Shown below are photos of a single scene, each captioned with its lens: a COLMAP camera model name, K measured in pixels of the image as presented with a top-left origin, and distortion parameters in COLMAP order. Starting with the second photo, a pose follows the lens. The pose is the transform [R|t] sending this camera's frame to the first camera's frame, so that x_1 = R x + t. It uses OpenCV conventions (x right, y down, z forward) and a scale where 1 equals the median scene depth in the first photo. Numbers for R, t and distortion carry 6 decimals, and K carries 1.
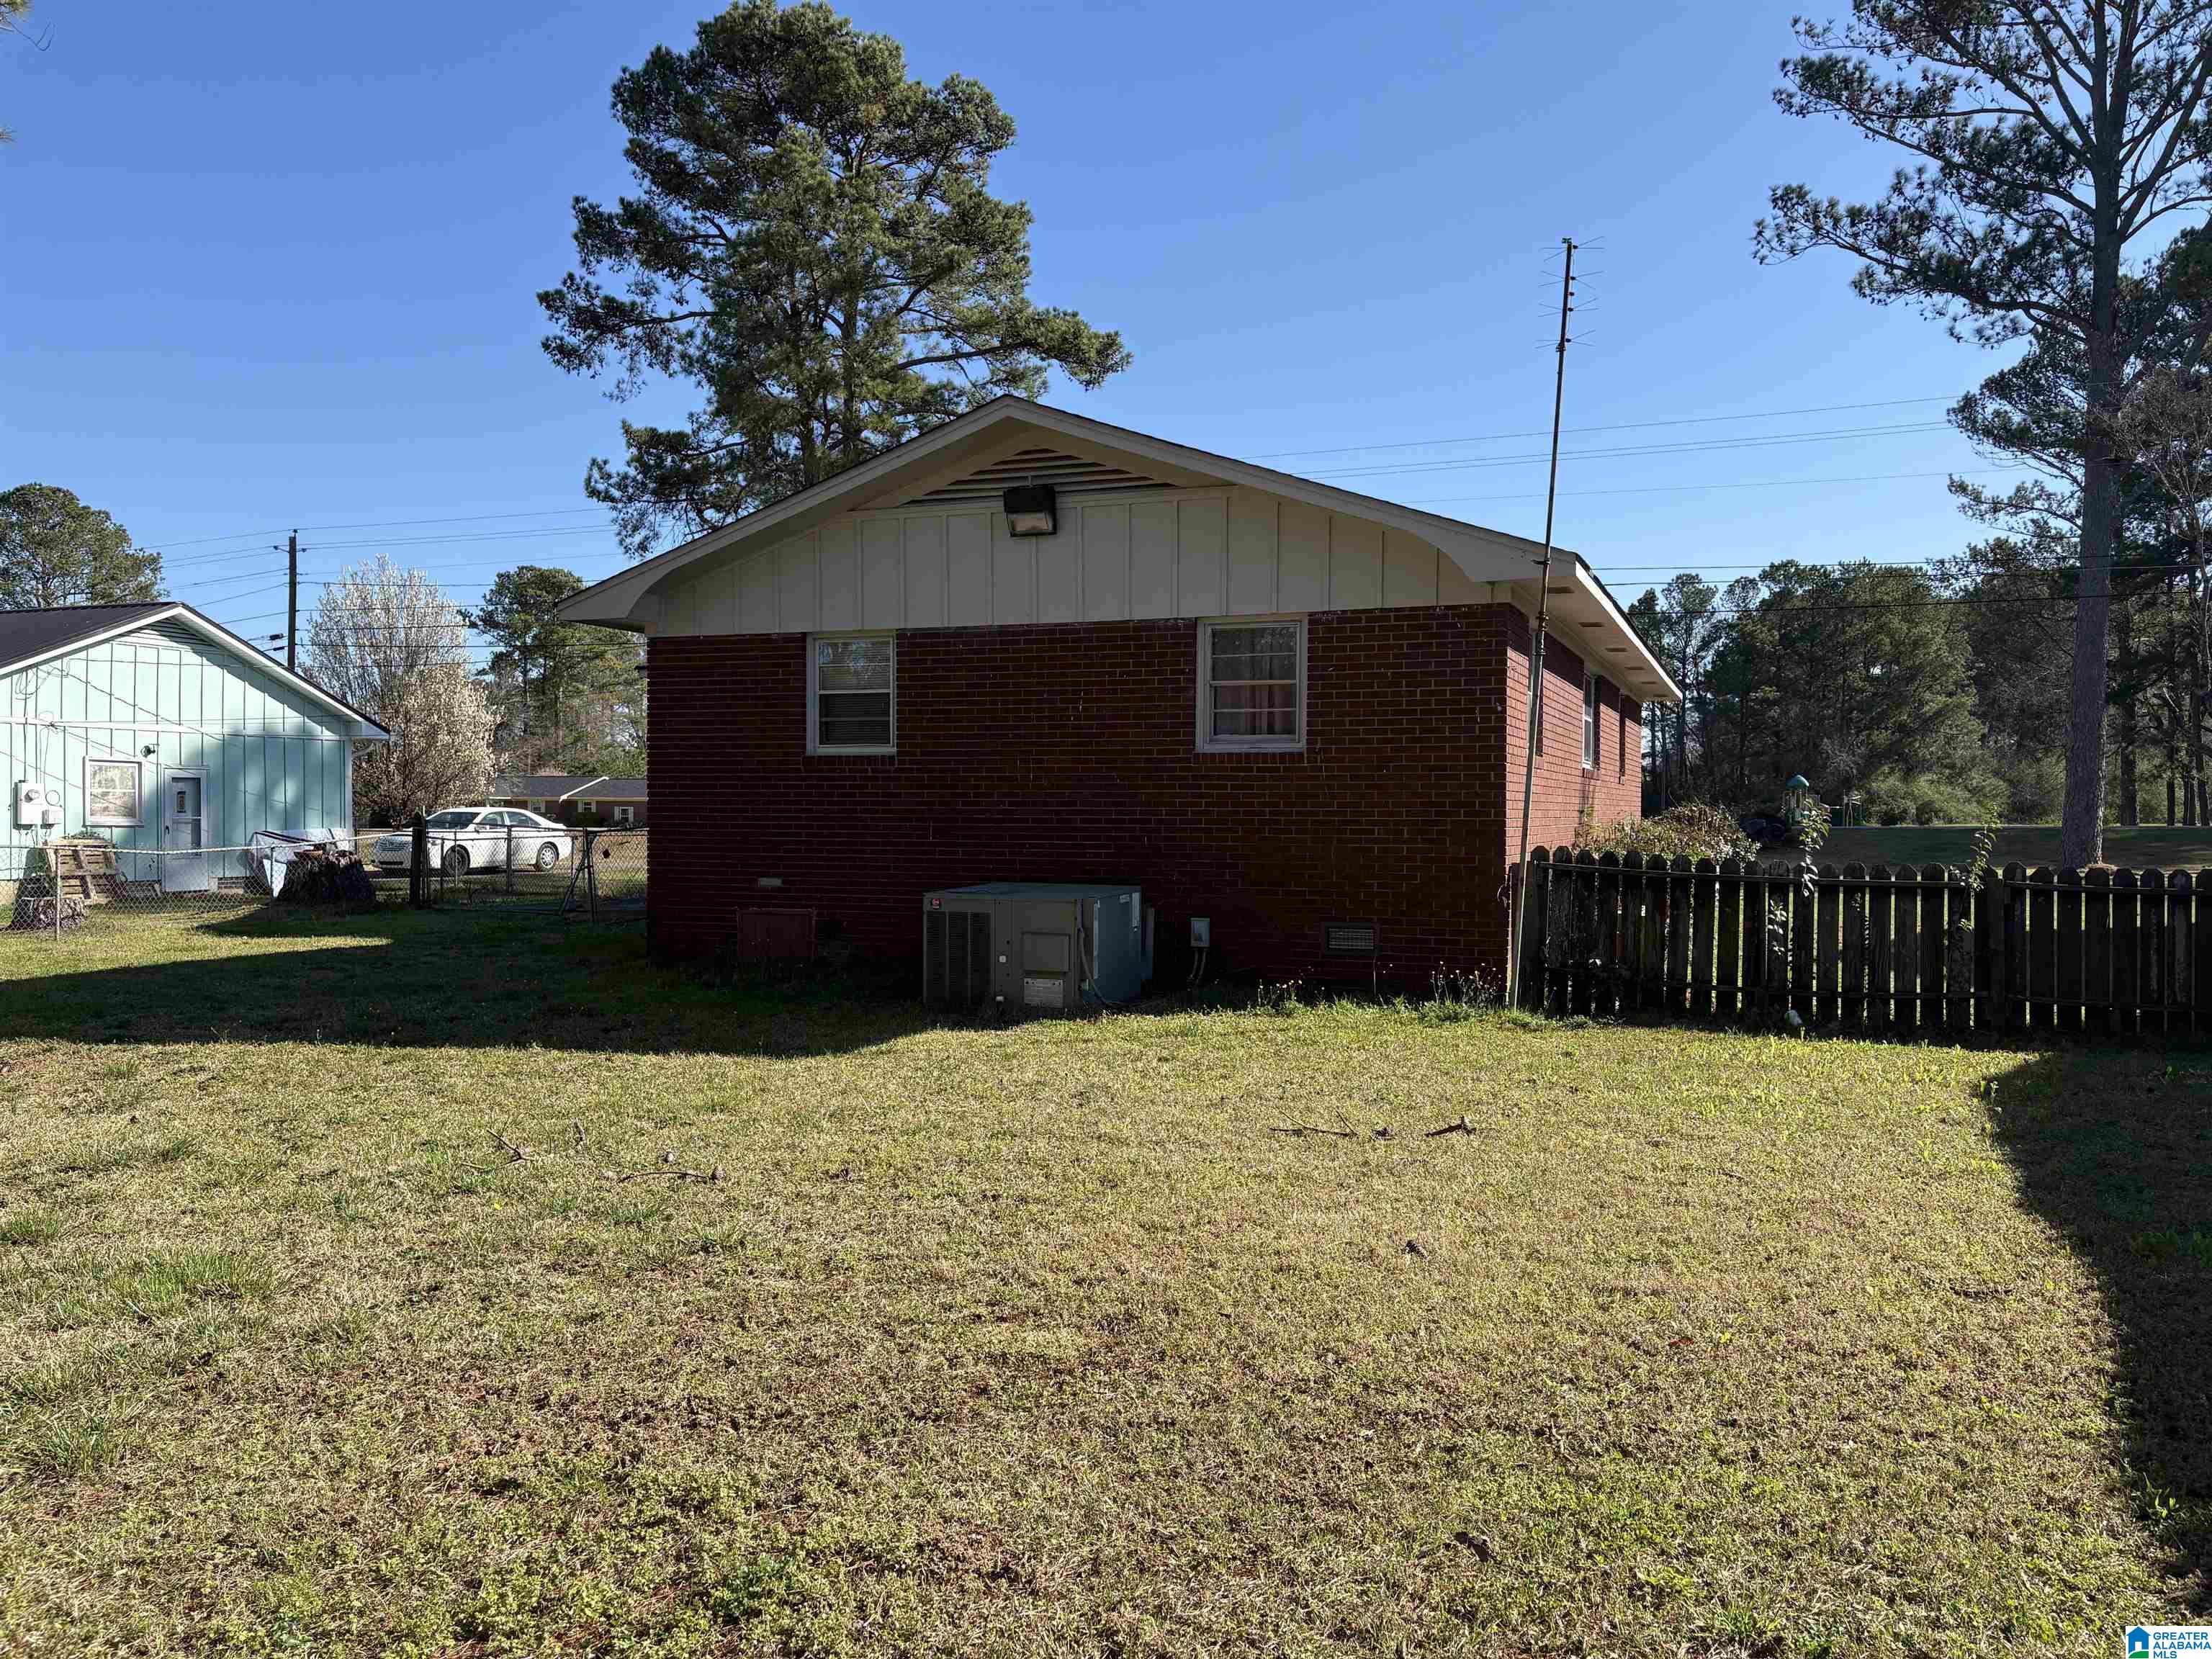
lens RADIAL K [[1674.5, 0, 1096.0], [0, 1674.5, 839.6], [0, 0, 1]] dist [0.051390, -0.035886]
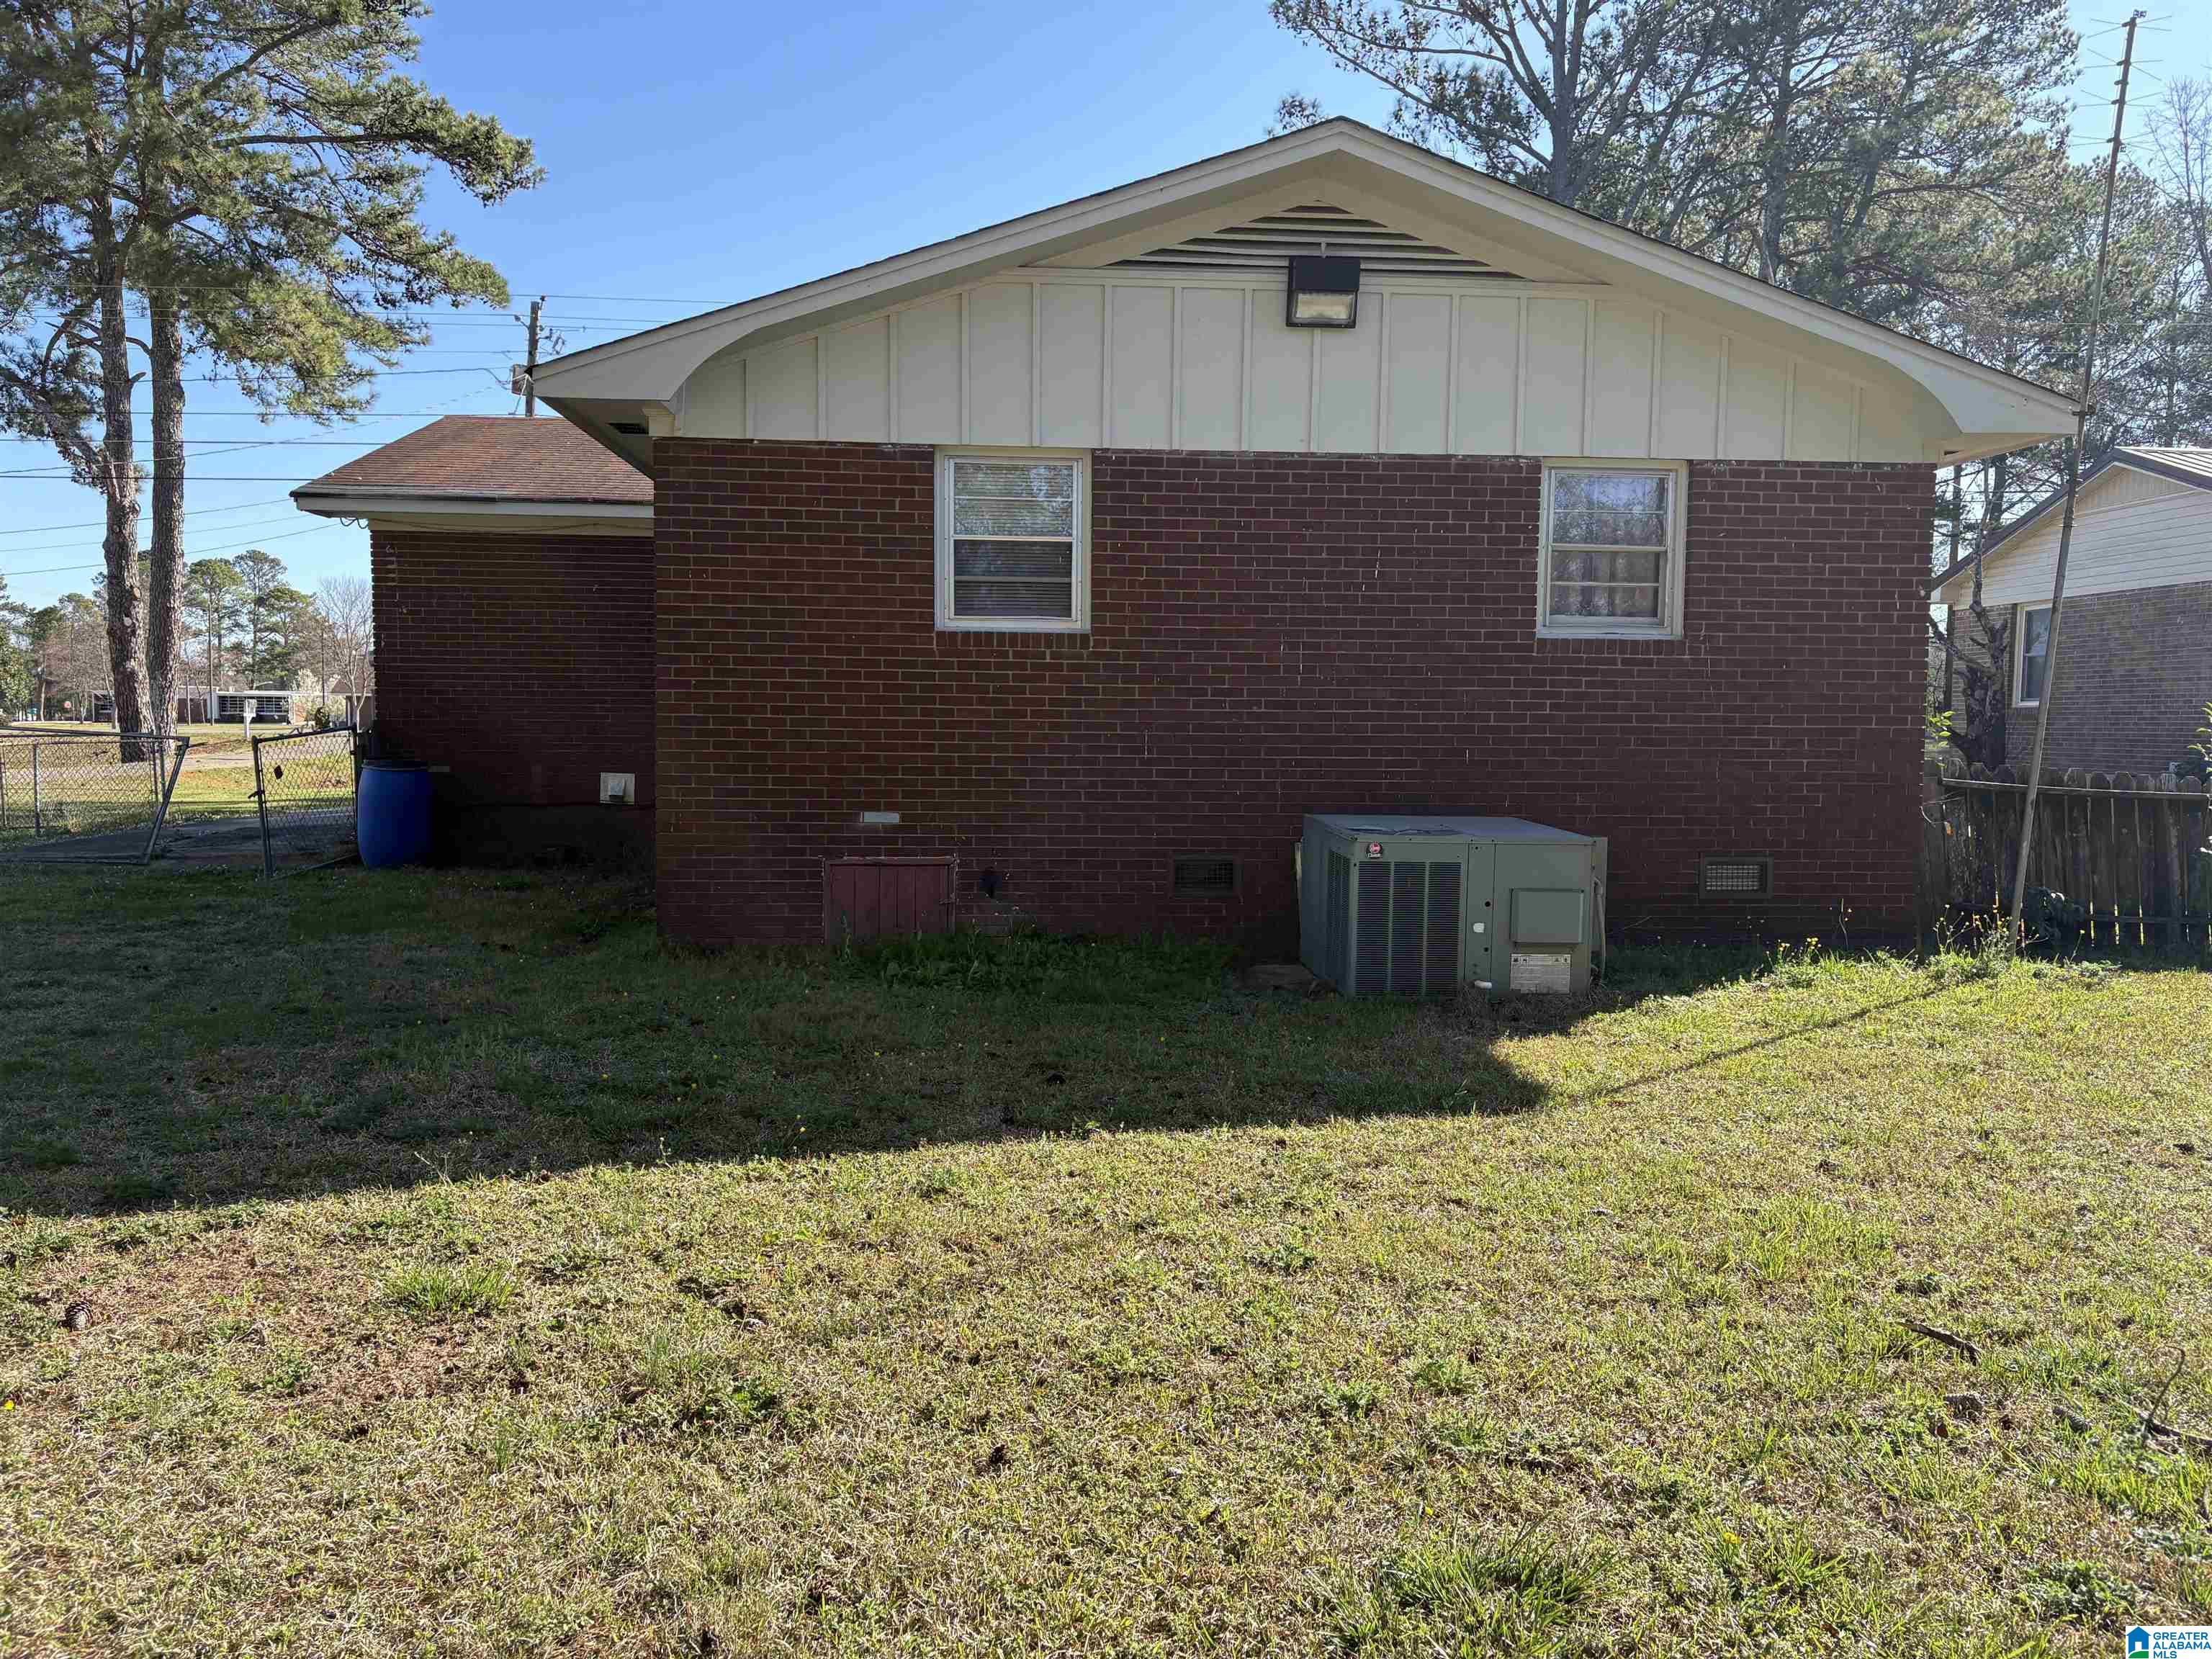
lens RADIAL K [[1674.5, 0, 1112.2], [0, 1674.5, 821.9], [0, 0, 1]] dist [0.051390, -0.035886]
pose [[0.897919, -0.022956, 0.439562, -0.418670], [0.001525, 0.998795, 0.049047, -0.006139], [-0.440158, -0.043370, 0.896872, 0.371665]]
